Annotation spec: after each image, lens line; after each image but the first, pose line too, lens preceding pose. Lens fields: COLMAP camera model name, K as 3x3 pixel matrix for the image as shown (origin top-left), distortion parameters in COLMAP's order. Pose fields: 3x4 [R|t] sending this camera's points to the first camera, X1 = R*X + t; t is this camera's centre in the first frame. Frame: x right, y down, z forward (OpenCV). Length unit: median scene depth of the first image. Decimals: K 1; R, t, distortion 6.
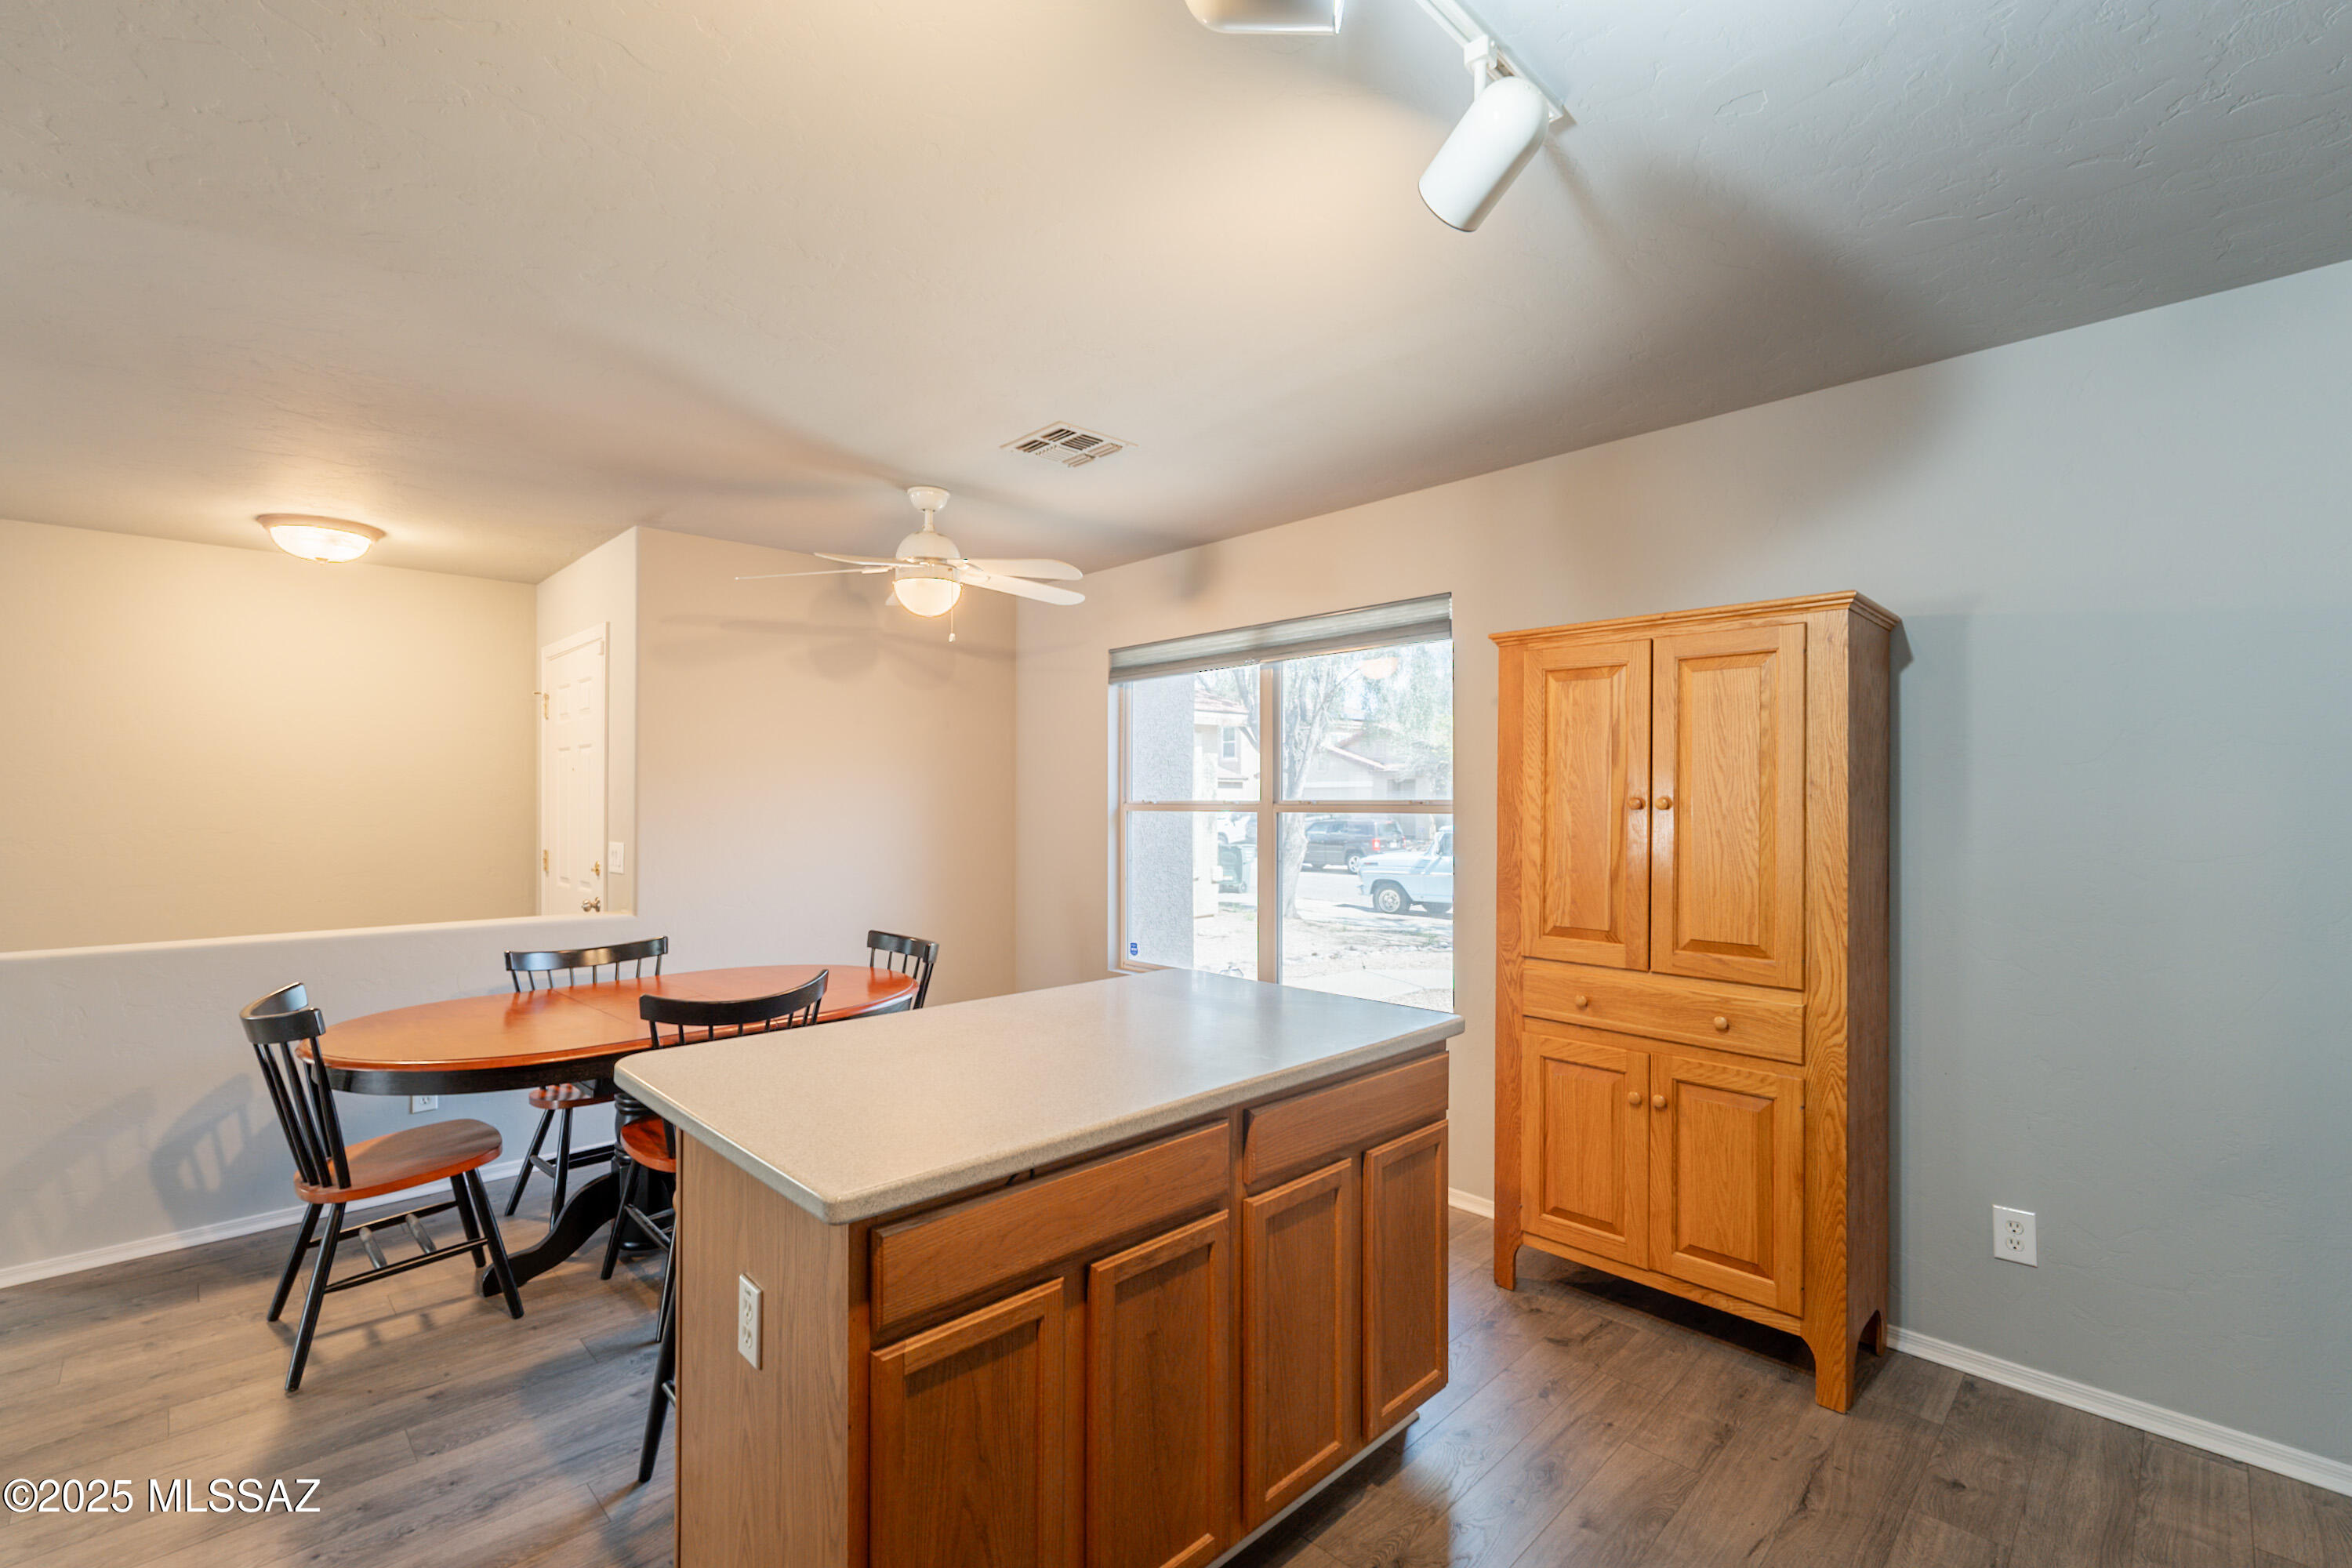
lens RADIAL K [[1029.6, 0, 1171.7], [0, 1029.6, 793.7], [0, 0, 1]] dist [-0.002053, -0.000311]
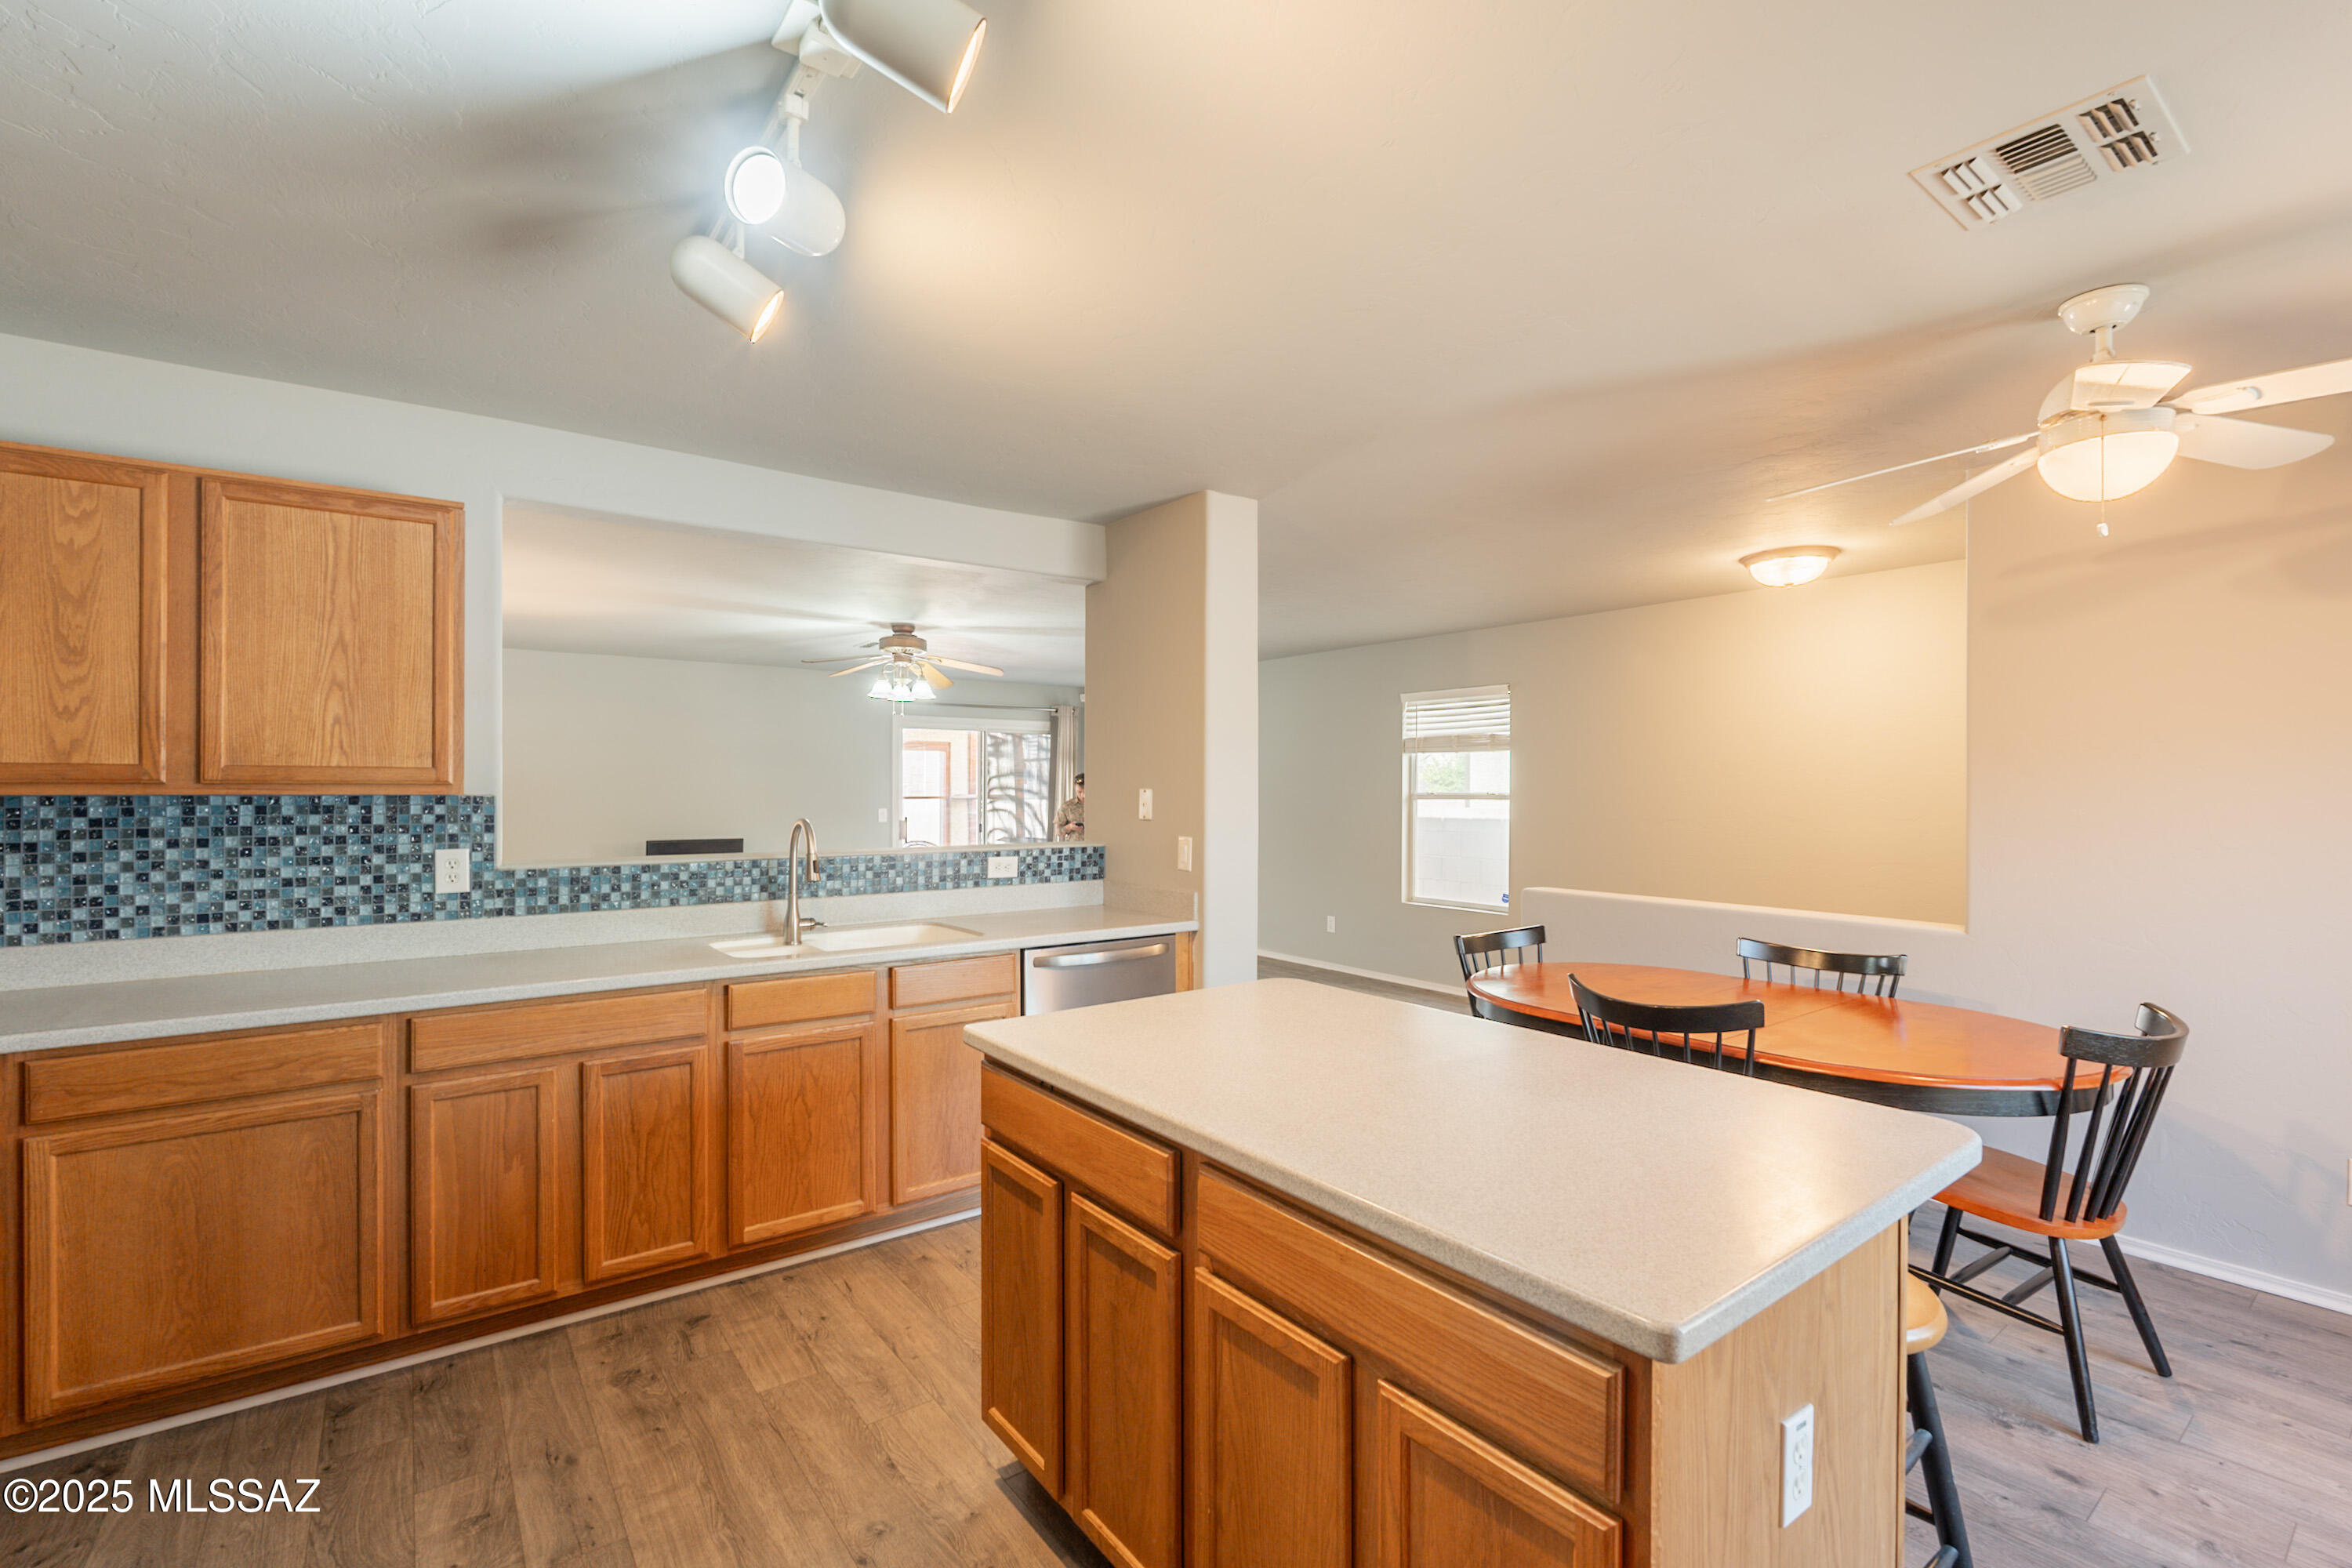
lens RADIAL K [[1028.6, 0, 1188.3], [0, 1028.6, 789.0], [0, 0, 1]] dist [-0.002076, -0.000229]
pose [[-0.124767, 0.000106, -0.992186, 0.591127], [0.000863, 1.000000, -0.000001, 0.000036], [0.992186, -0.000857, -0.124767, 0.708797]]
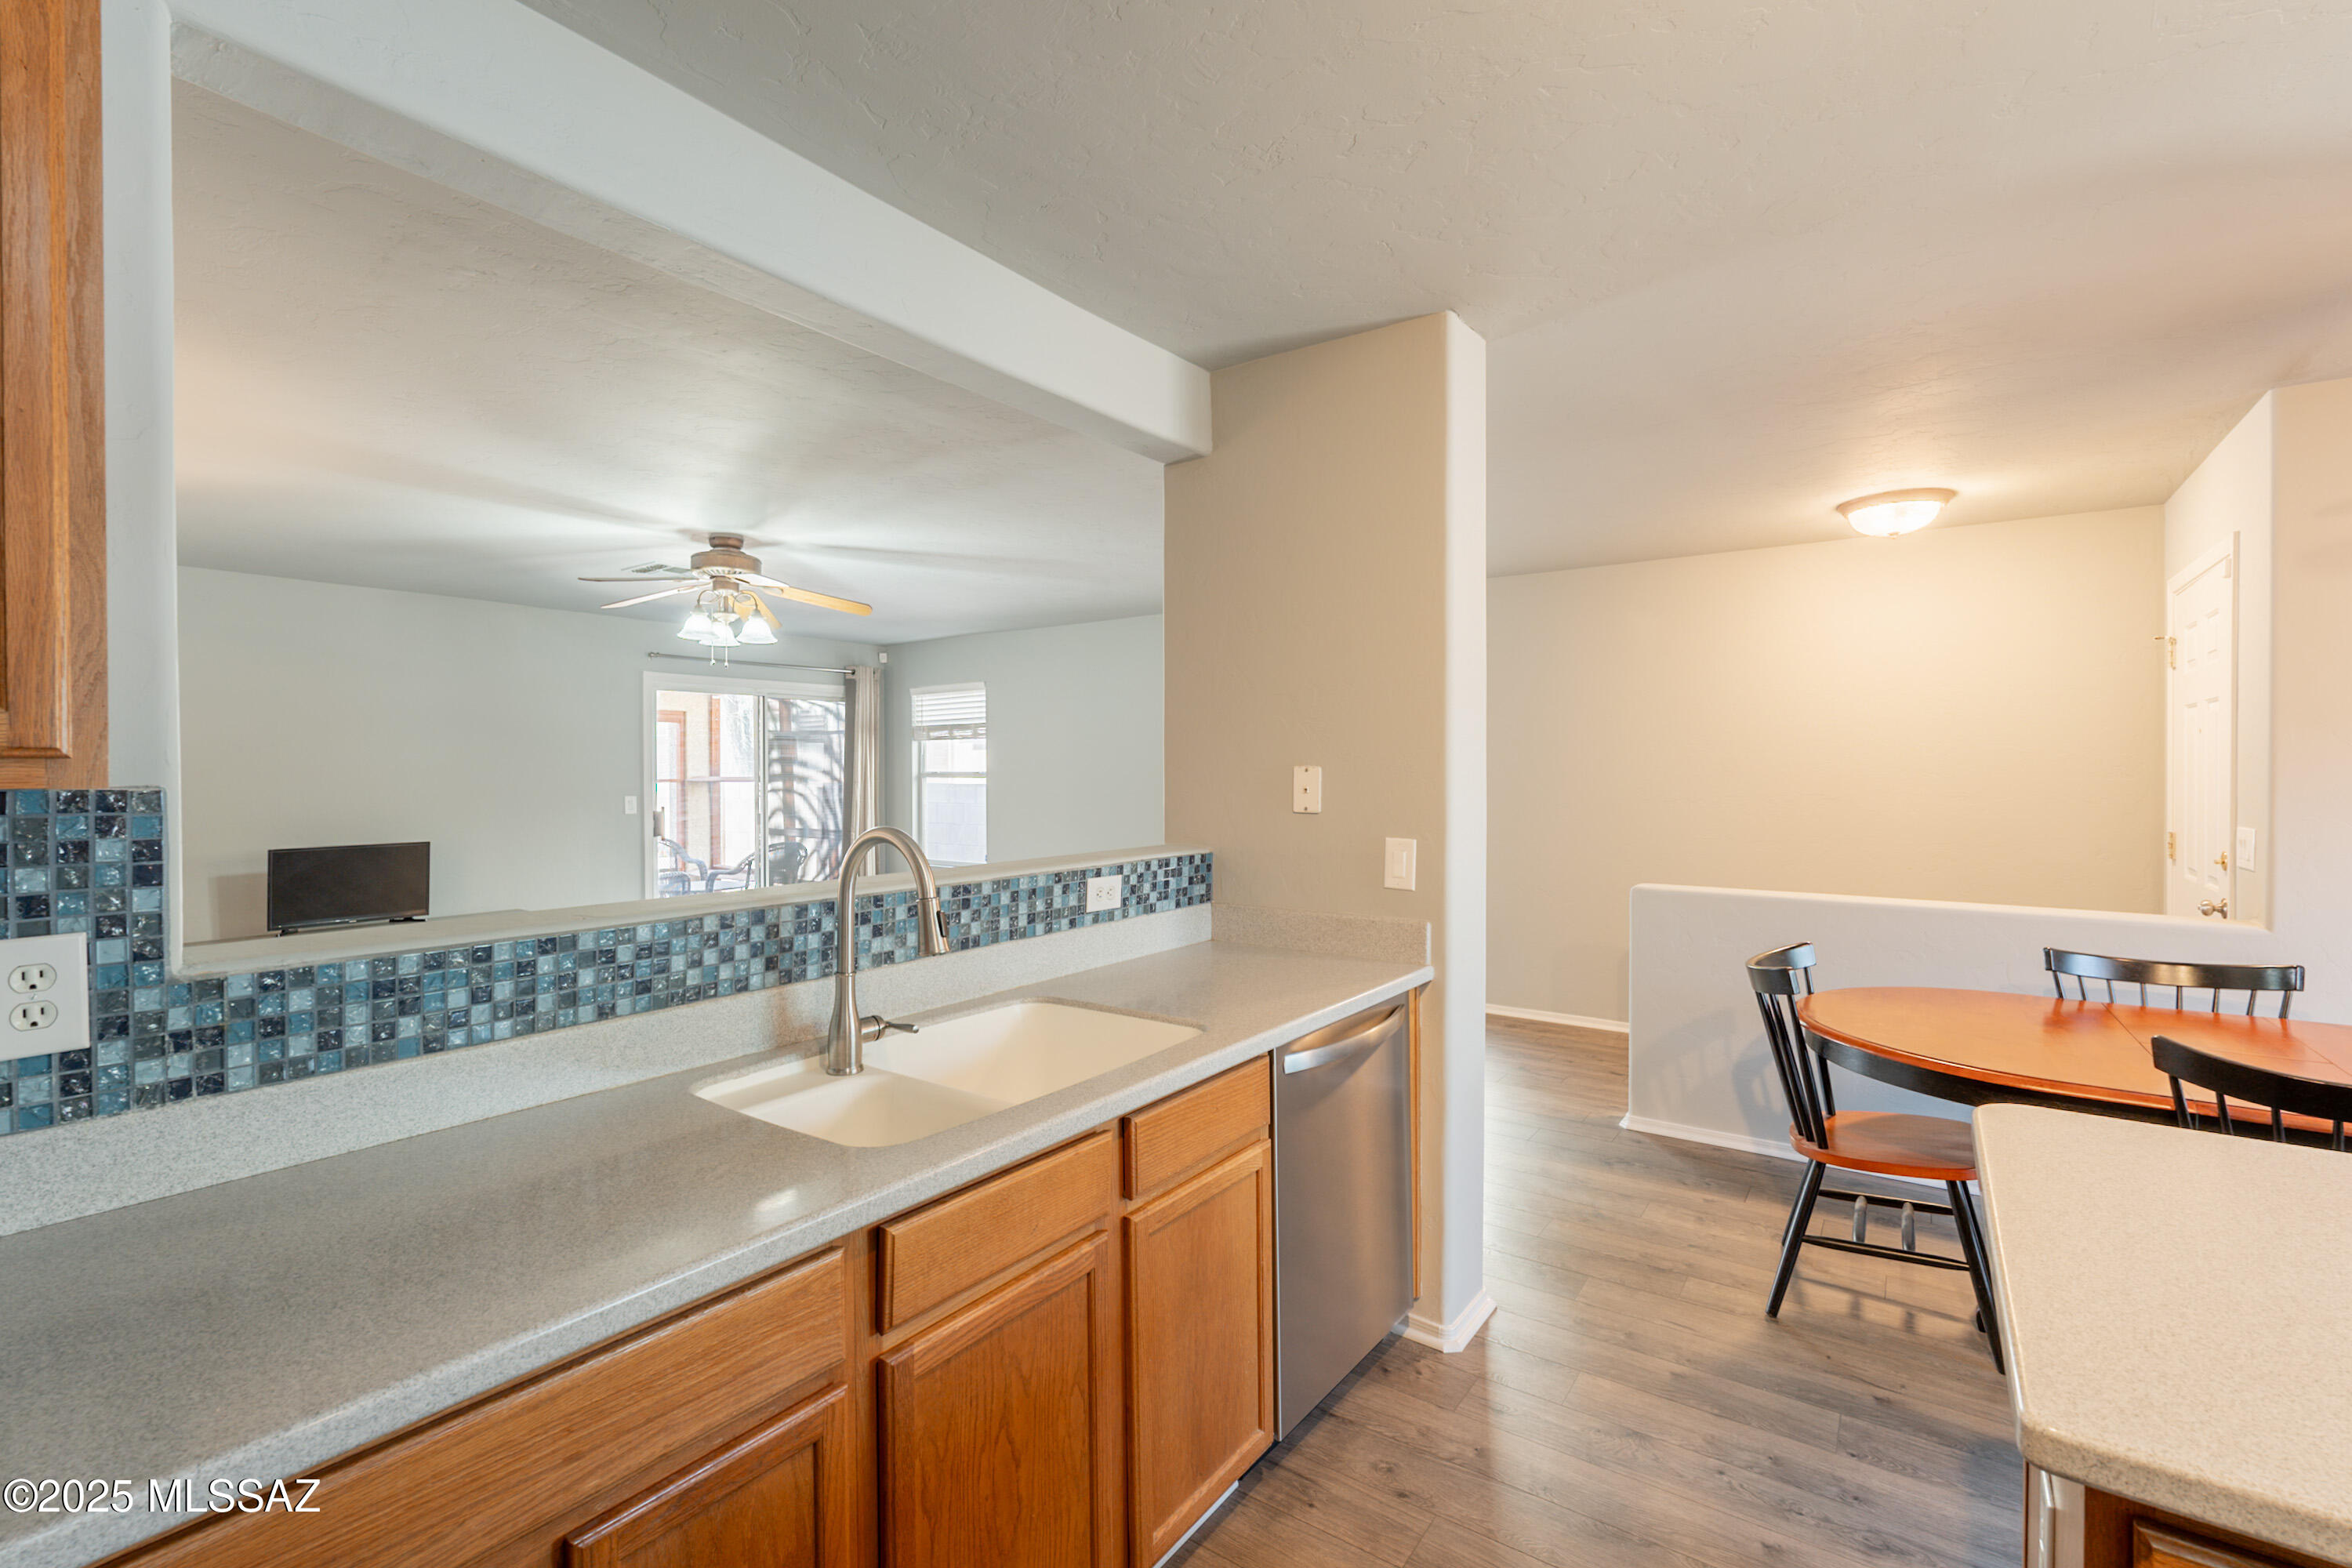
lens RADIAL K [[1028.8, 0, 1179.9], [0, 1028.8, 782.7], [0, 0, 1]] dist [-0.003550, -0.000047]
pose [[0.170611, 0.014213, -0.985236, 0.082707], [0.005102, 0.999870, 0.015307, -0.000350], [0.985325, -0.007638, 0.170516, 0.179545]]
